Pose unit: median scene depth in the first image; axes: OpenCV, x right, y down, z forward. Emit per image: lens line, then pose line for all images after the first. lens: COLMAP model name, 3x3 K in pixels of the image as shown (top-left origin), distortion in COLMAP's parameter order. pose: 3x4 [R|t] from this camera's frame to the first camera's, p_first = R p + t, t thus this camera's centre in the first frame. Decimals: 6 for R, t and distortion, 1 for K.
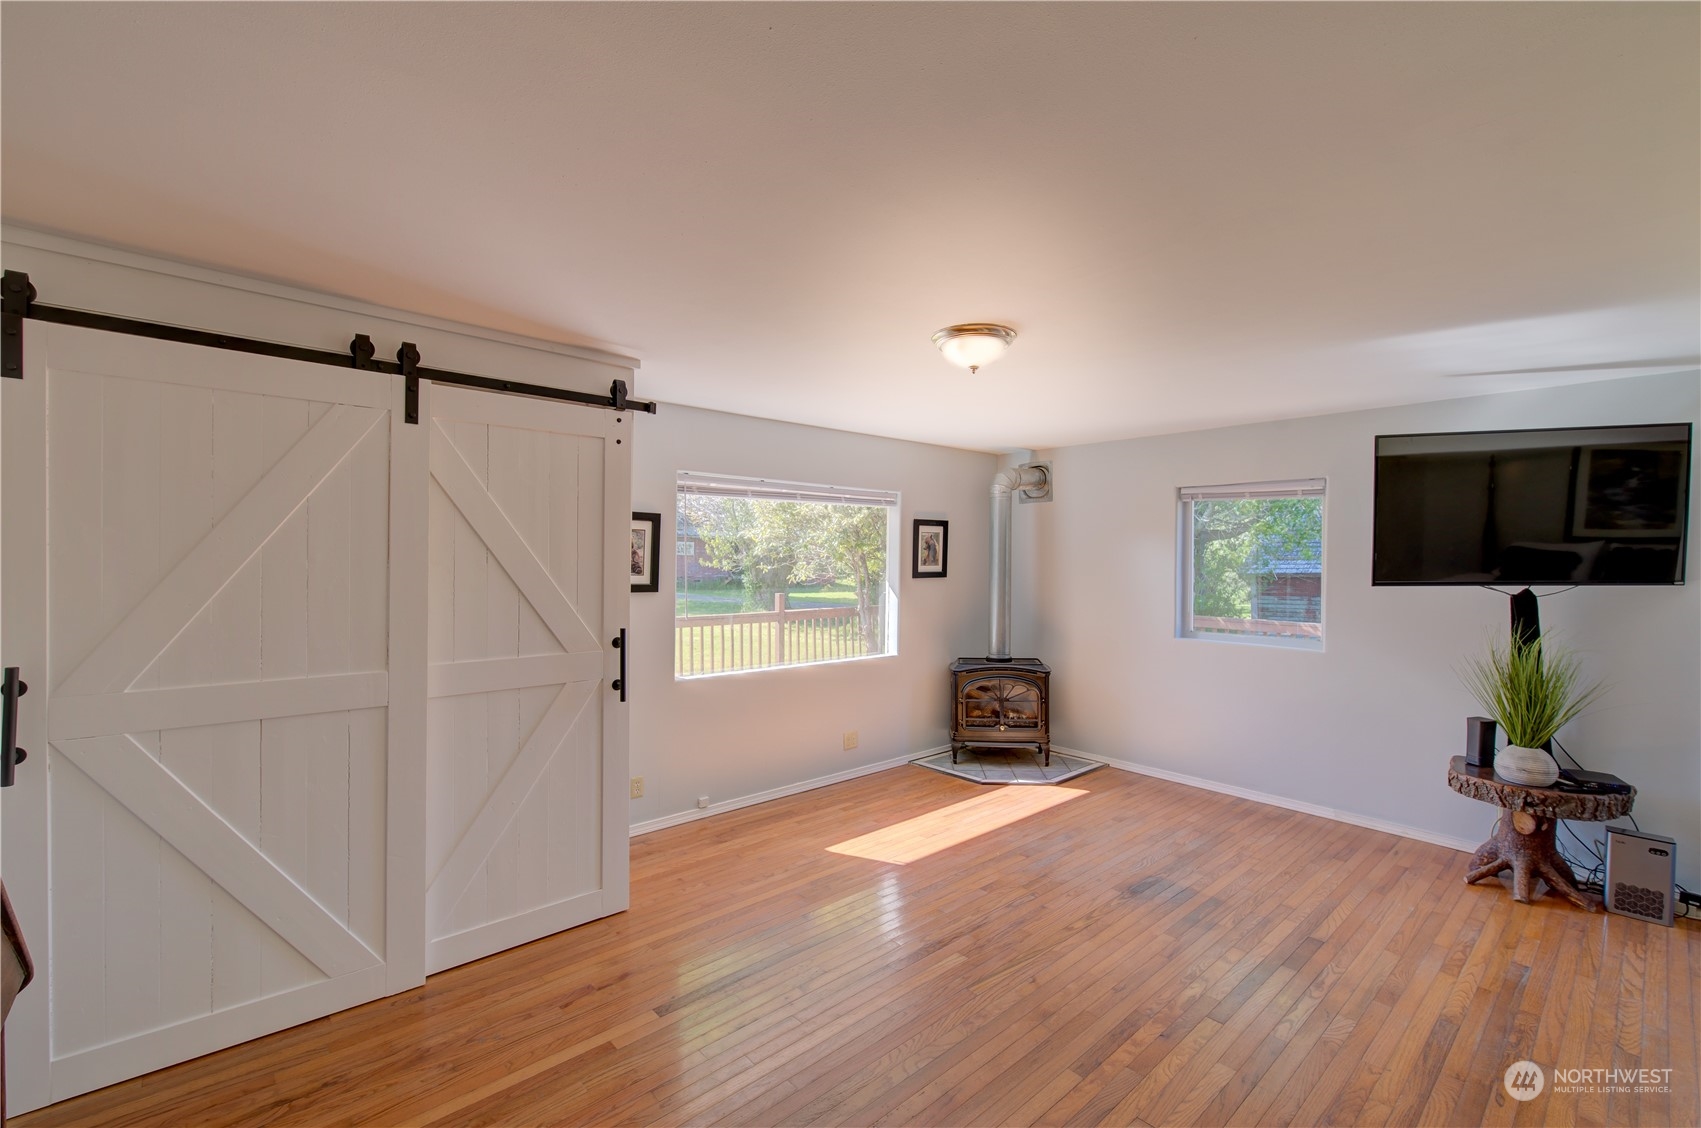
lens RADIAL K [[725.8, 0, 858.2], [0, 725.8, 564.4], [0, 0, 1]] dist [-0.002093, 0.000506]
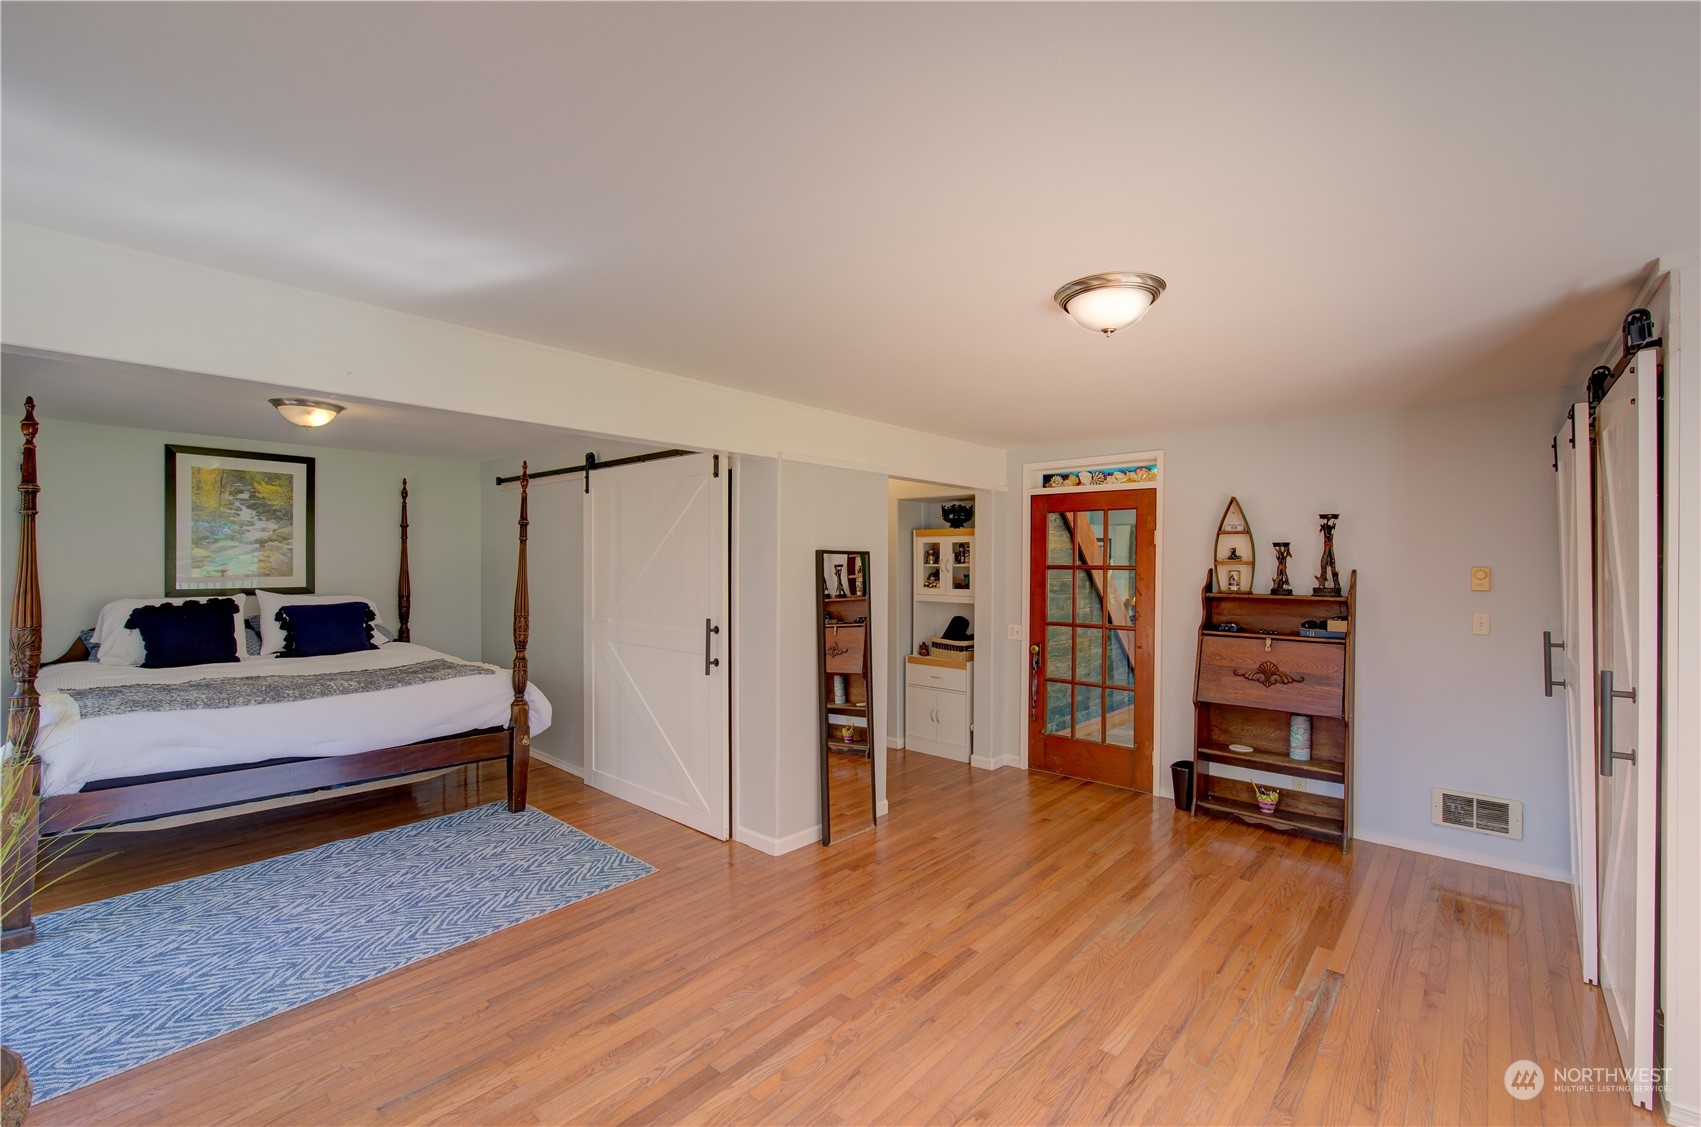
lens RADIAL K [[725.8, 0, 858.2], [0, 725.8, 563.9], [0, 0, 1]] dist [-0.002093, 0.000506]
pose [[-0.991786, -0.009588, -0.127547, 0.428166], [-0.011020, 0.999884, 0.010530, -0.011144], [0.127431, 0.011849, -0.991777, 1.423146]]
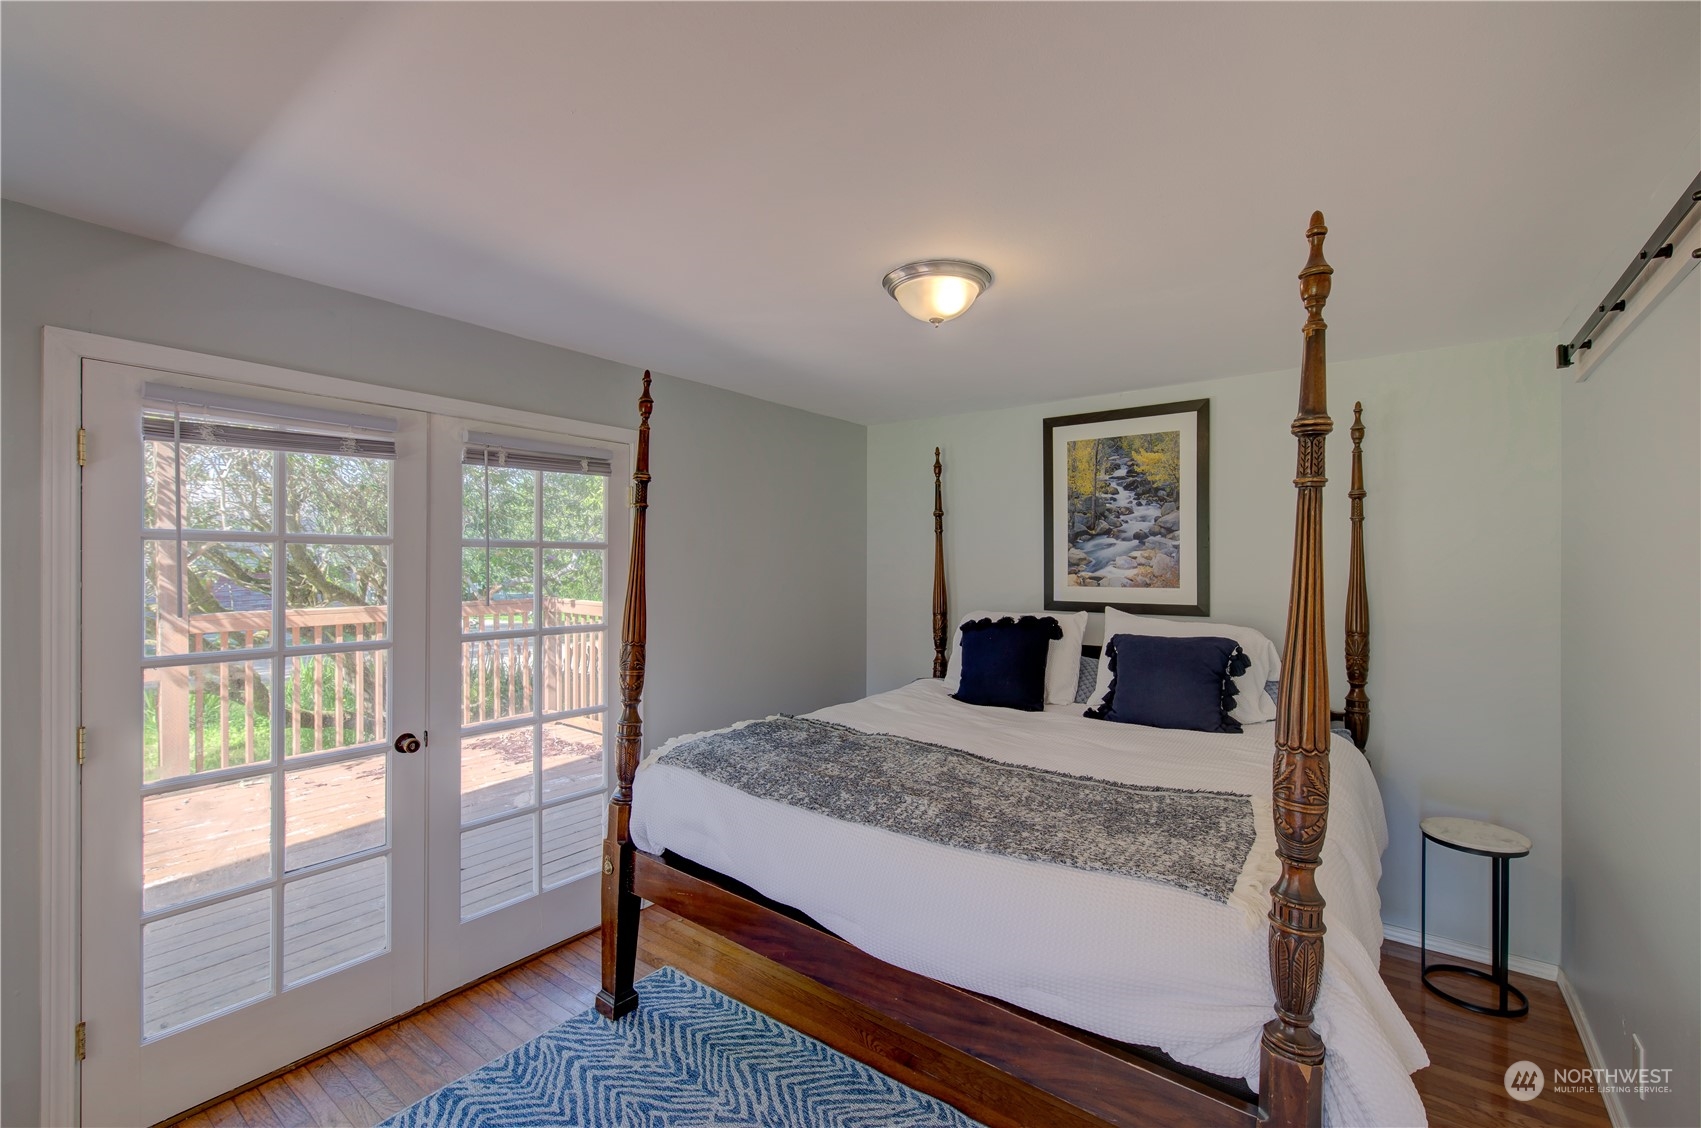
lens RADIAL K [[725.8, 0, 858.2], [0, 725.8, 564.4], [0, 0, 1]] dist [-0.002093, 0.000506]
pose [[-0.200571, -0.007136, 0.979653, 0.531484], [0.004777, 0.999954, 0.008262, 0.001679], [-0.979668, 0.006337, -0.200527, 0.385464]]
